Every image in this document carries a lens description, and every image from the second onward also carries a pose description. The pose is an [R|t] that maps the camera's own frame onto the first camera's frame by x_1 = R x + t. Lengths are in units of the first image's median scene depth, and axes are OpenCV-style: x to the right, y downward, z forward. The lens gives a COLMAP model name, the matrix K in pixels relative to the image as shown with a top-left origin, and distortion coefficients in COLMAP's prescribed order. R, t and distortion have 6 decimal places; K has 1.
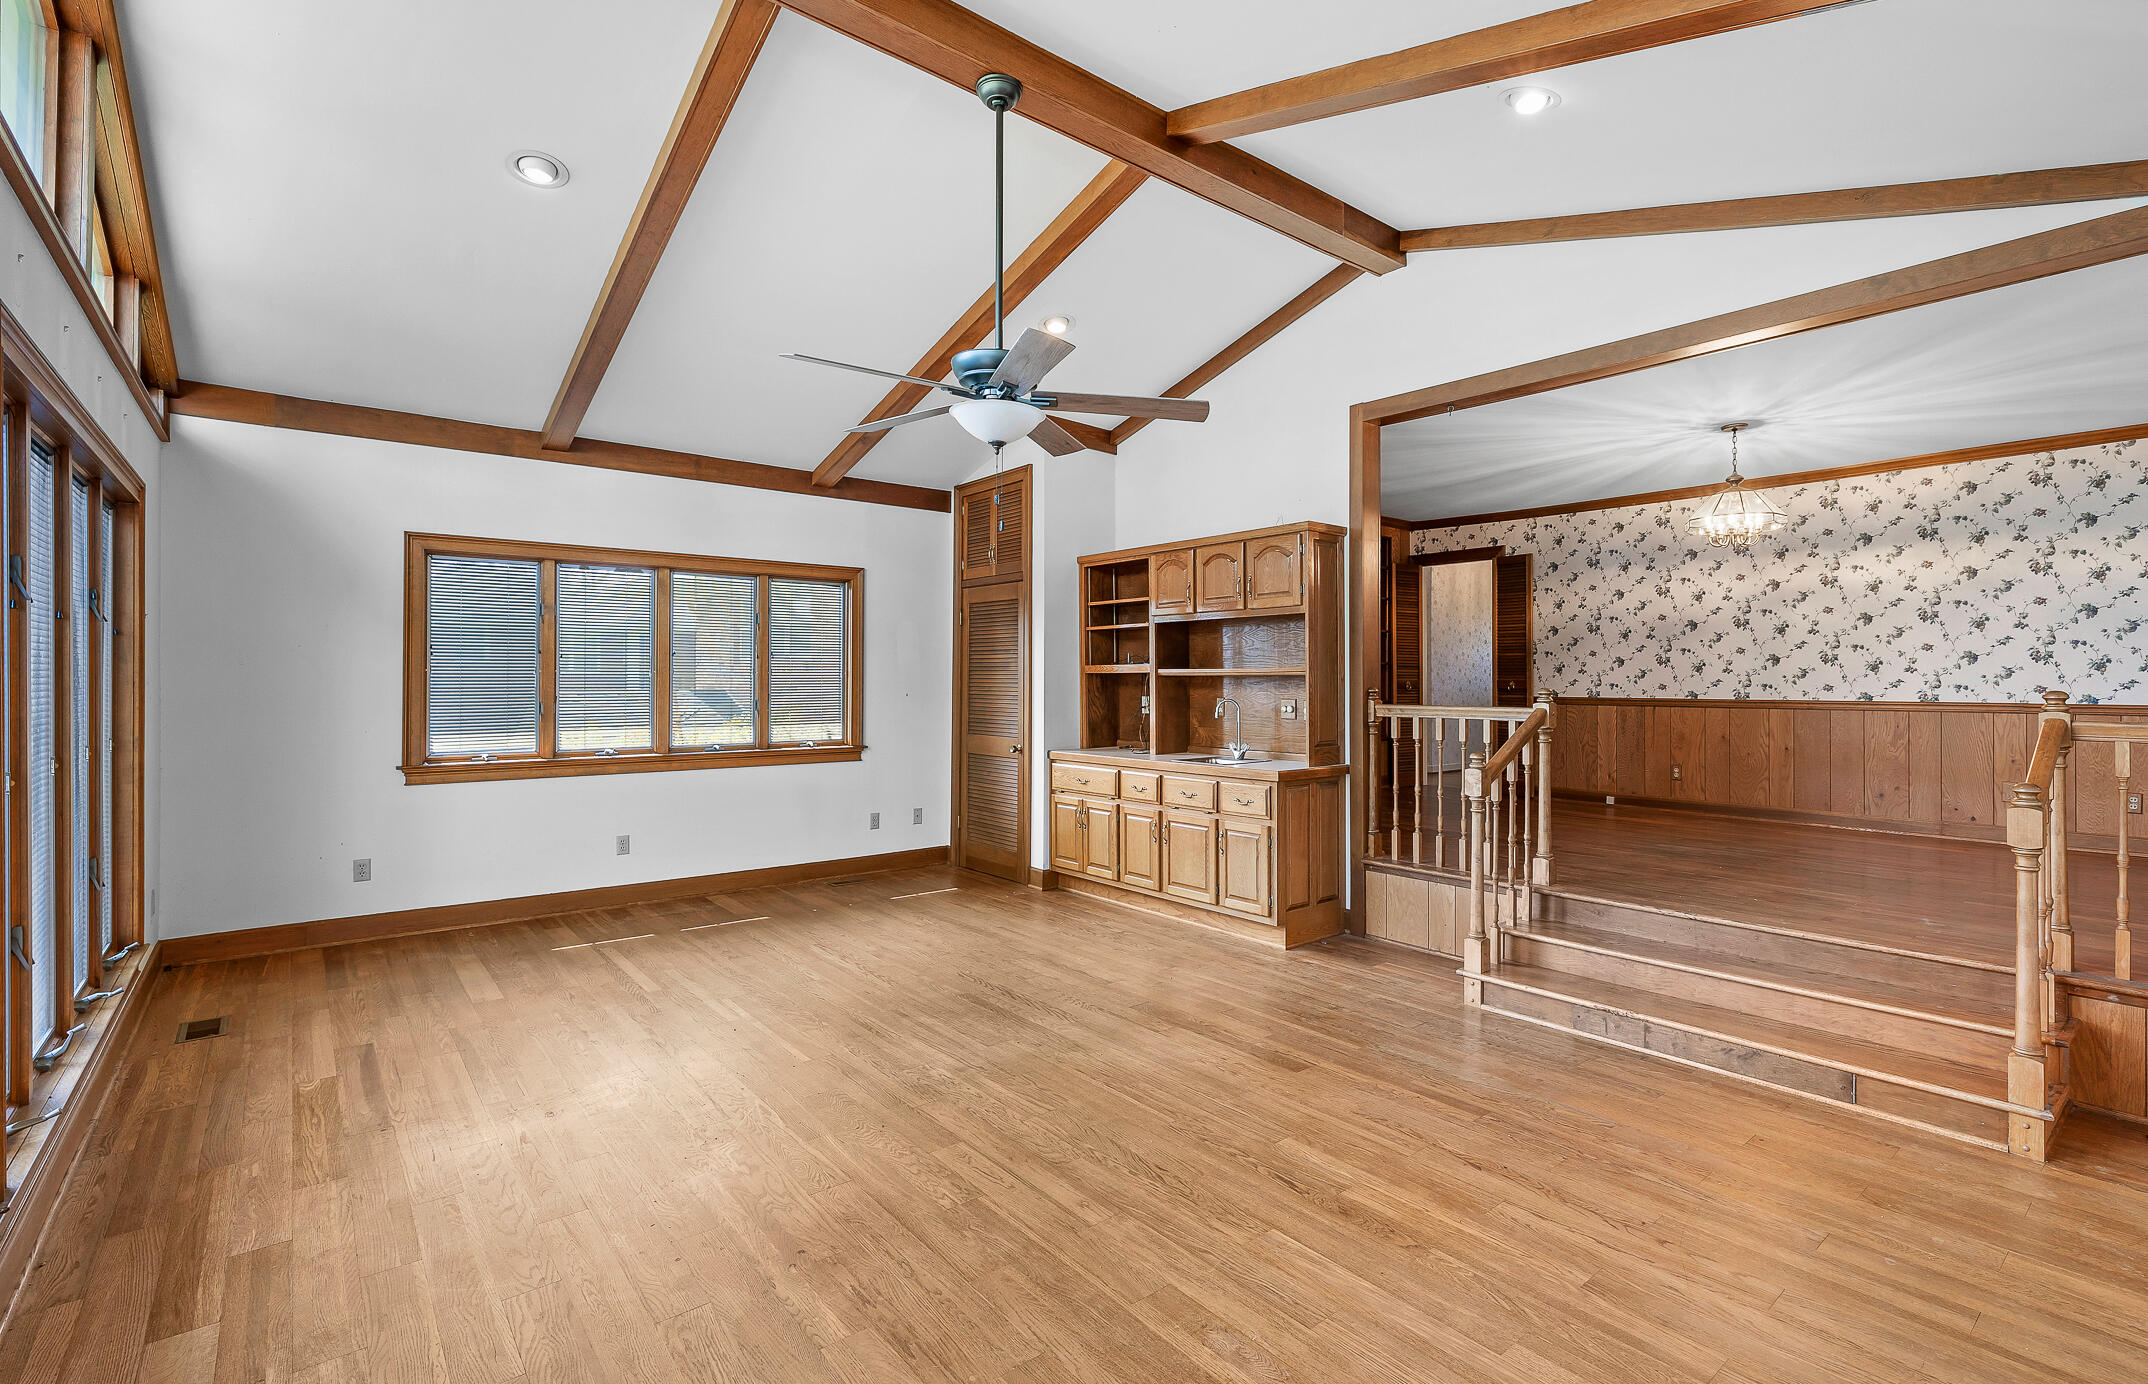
lens RADIAL K [[959.0, 0, 1142.5], [0, 959.0, 663.6], [0, 0, 1]] dist [0.000449, 0.000220]
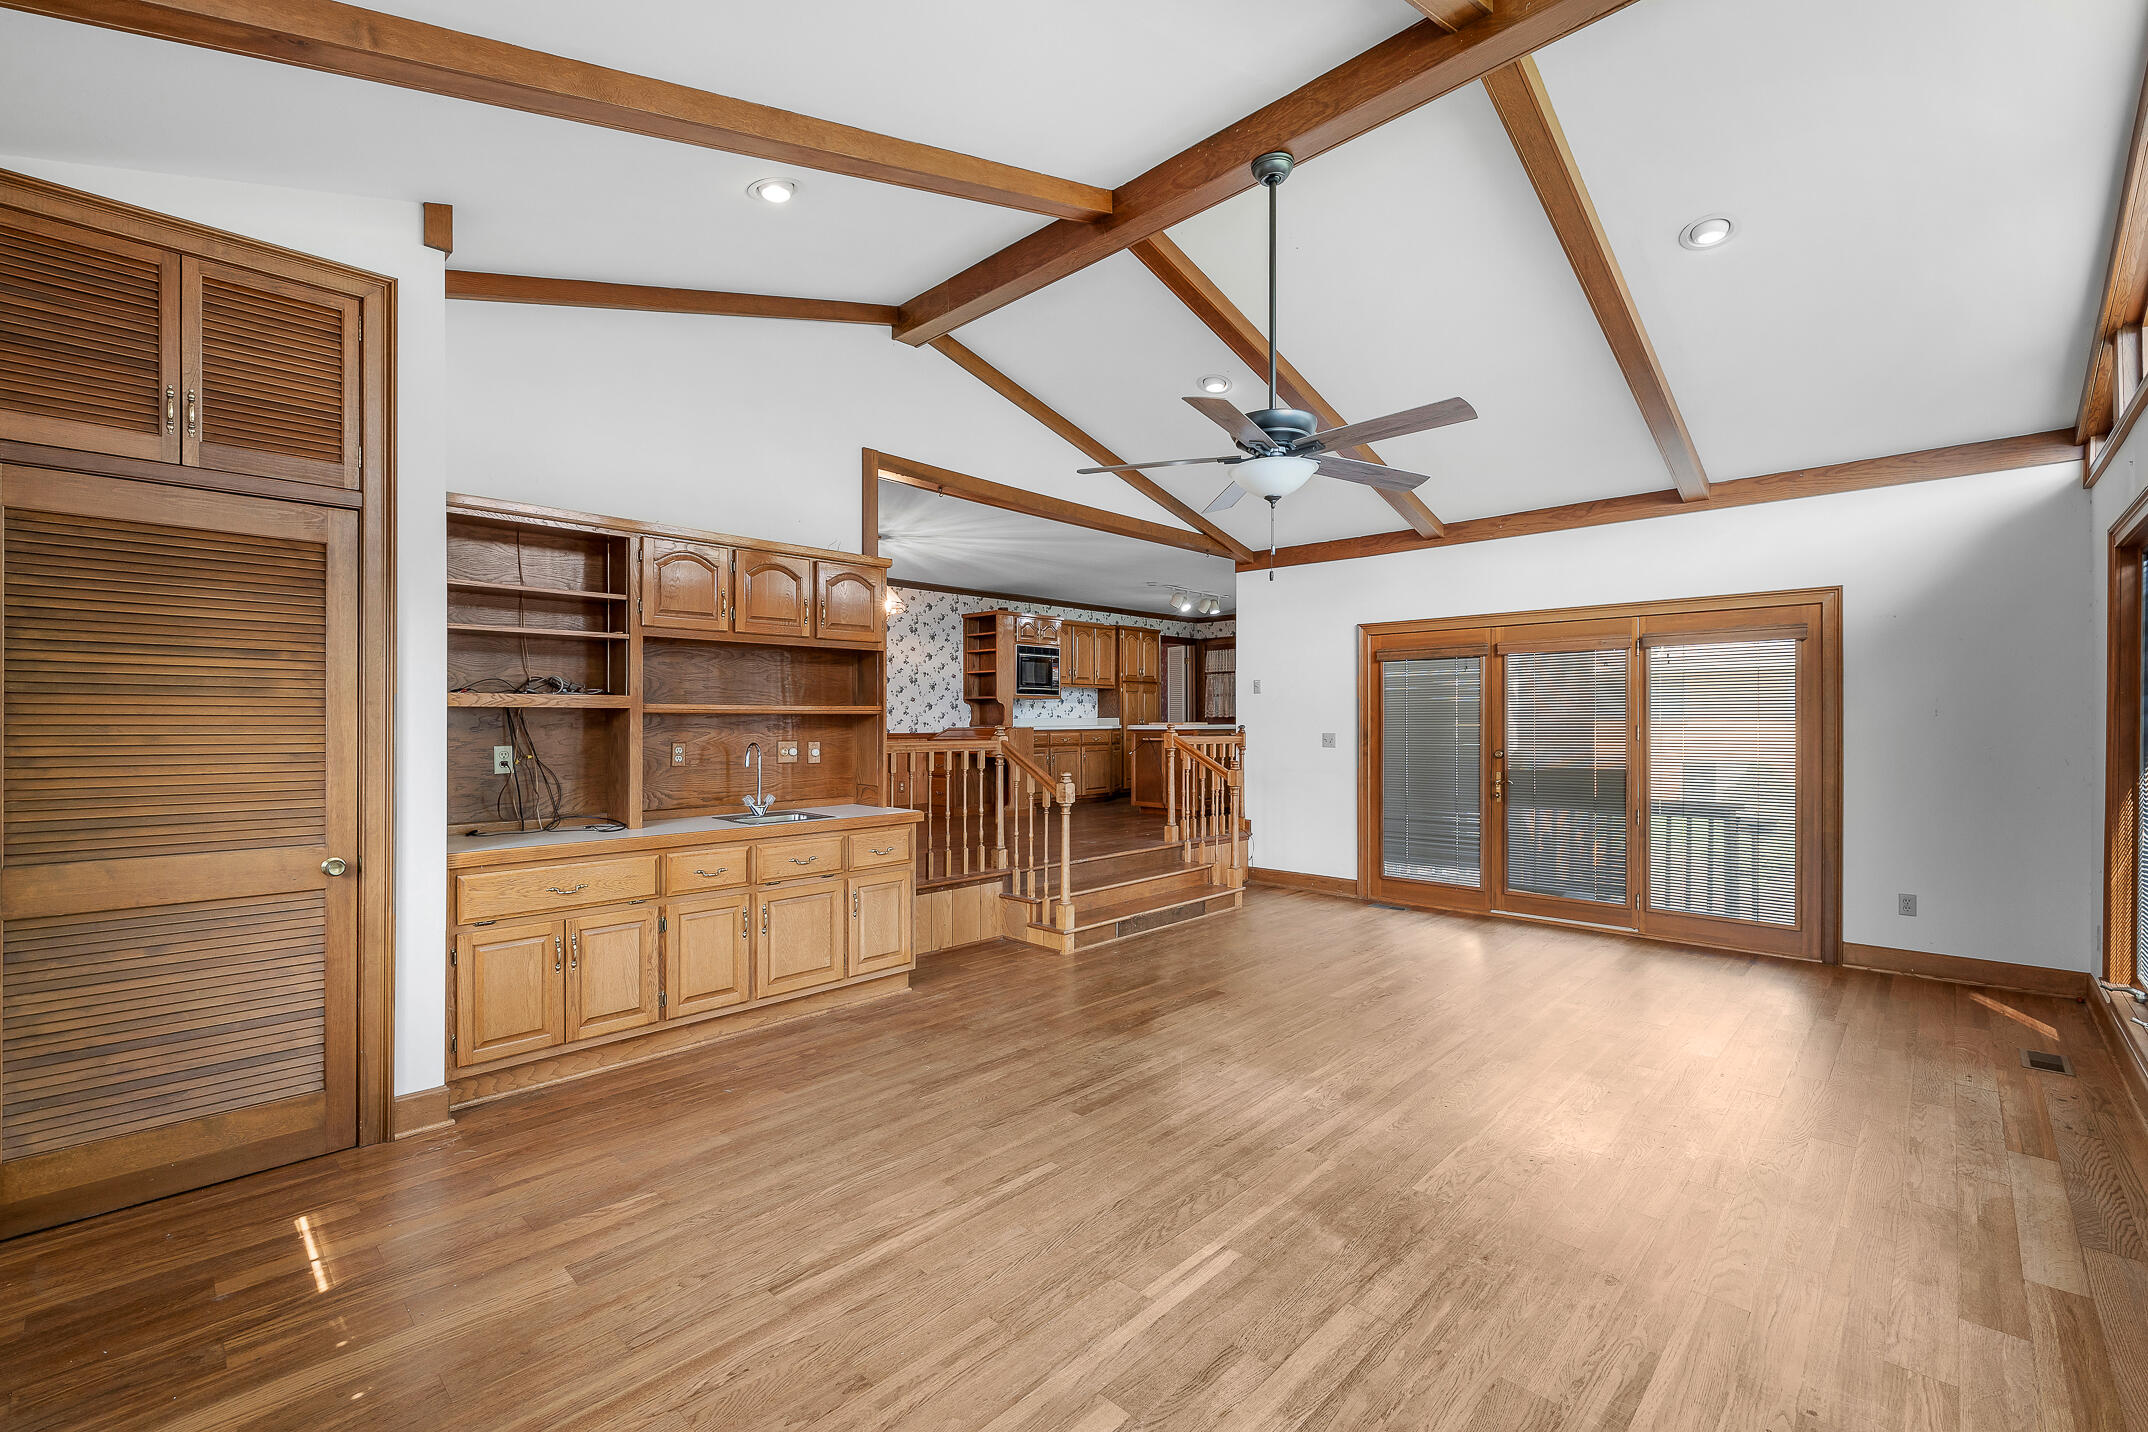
lens RADIAL K [[900.6, 0, 1074.0], [0, 900.6, 716.0], [0, 0, 1]] dist [0.000260, -0.000209]
pose [[-0.069931, 0.003720, 0.997545, -0.772984], [-0.016609, 0.999850, -0.004893, 0.014627], [-0.997414, -0.016911, -0.069859, 0.876339]]
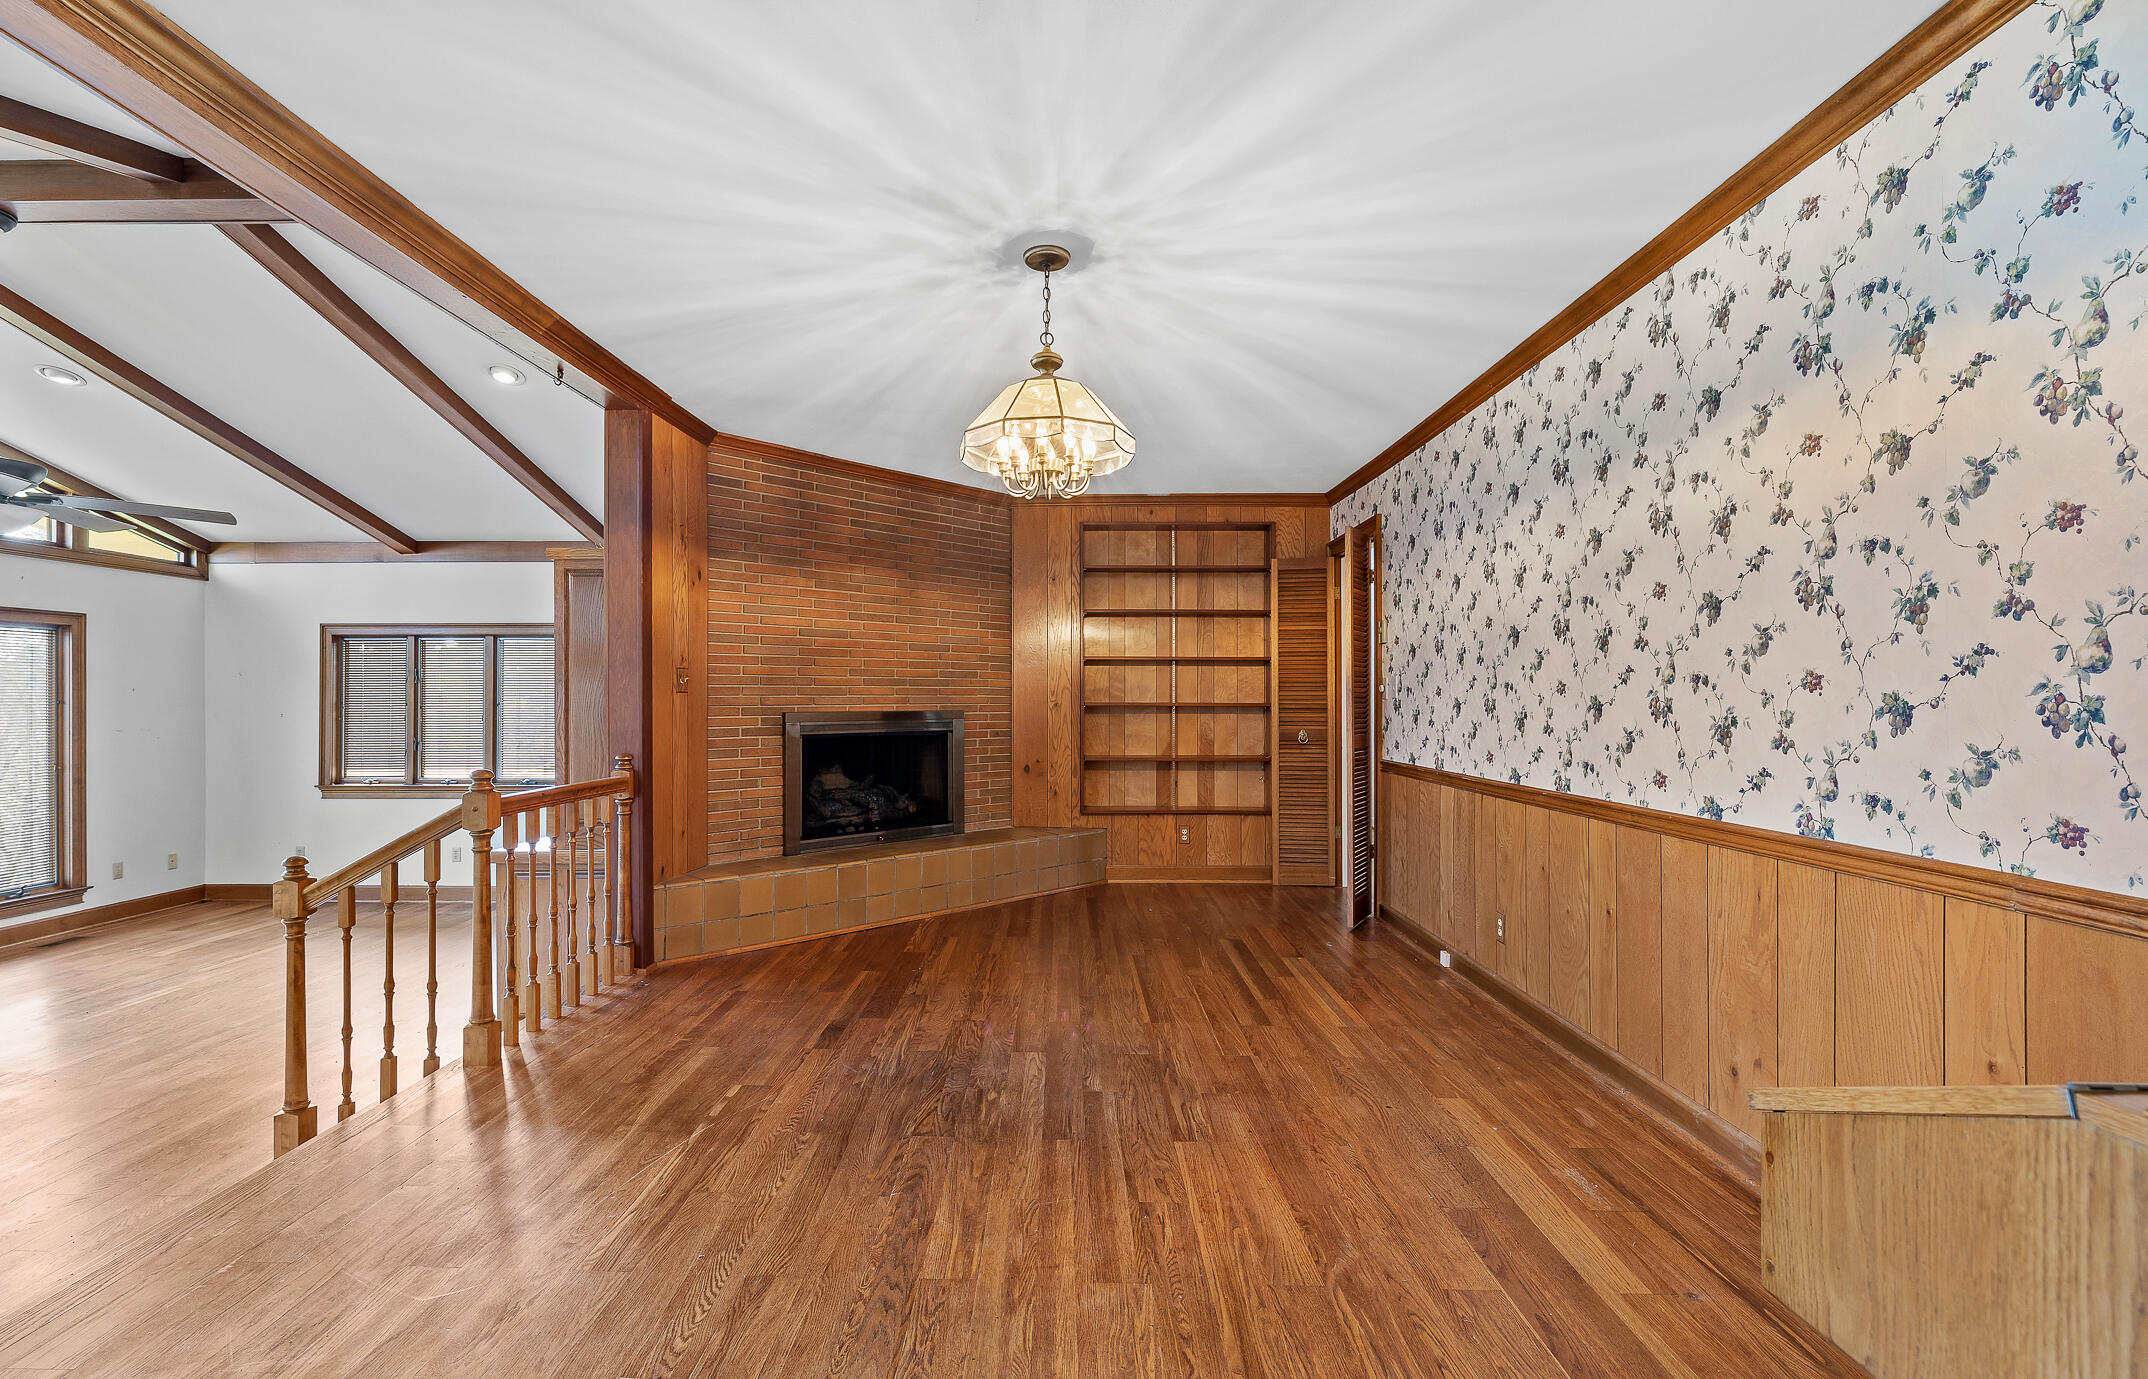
lens RADIAL K [[933.0, 0, 1074.0], [0, 933.0, 689.5], [0, 0, 1]] dist [-0.002048, -0.000244]
pose [[0.749567, -0.010927, -0.661838, 0.884514], [0.013525, 0.999908, -0.001190, -0.018232], [0.661790, -0.008059, 0.749646, 0.596656]]
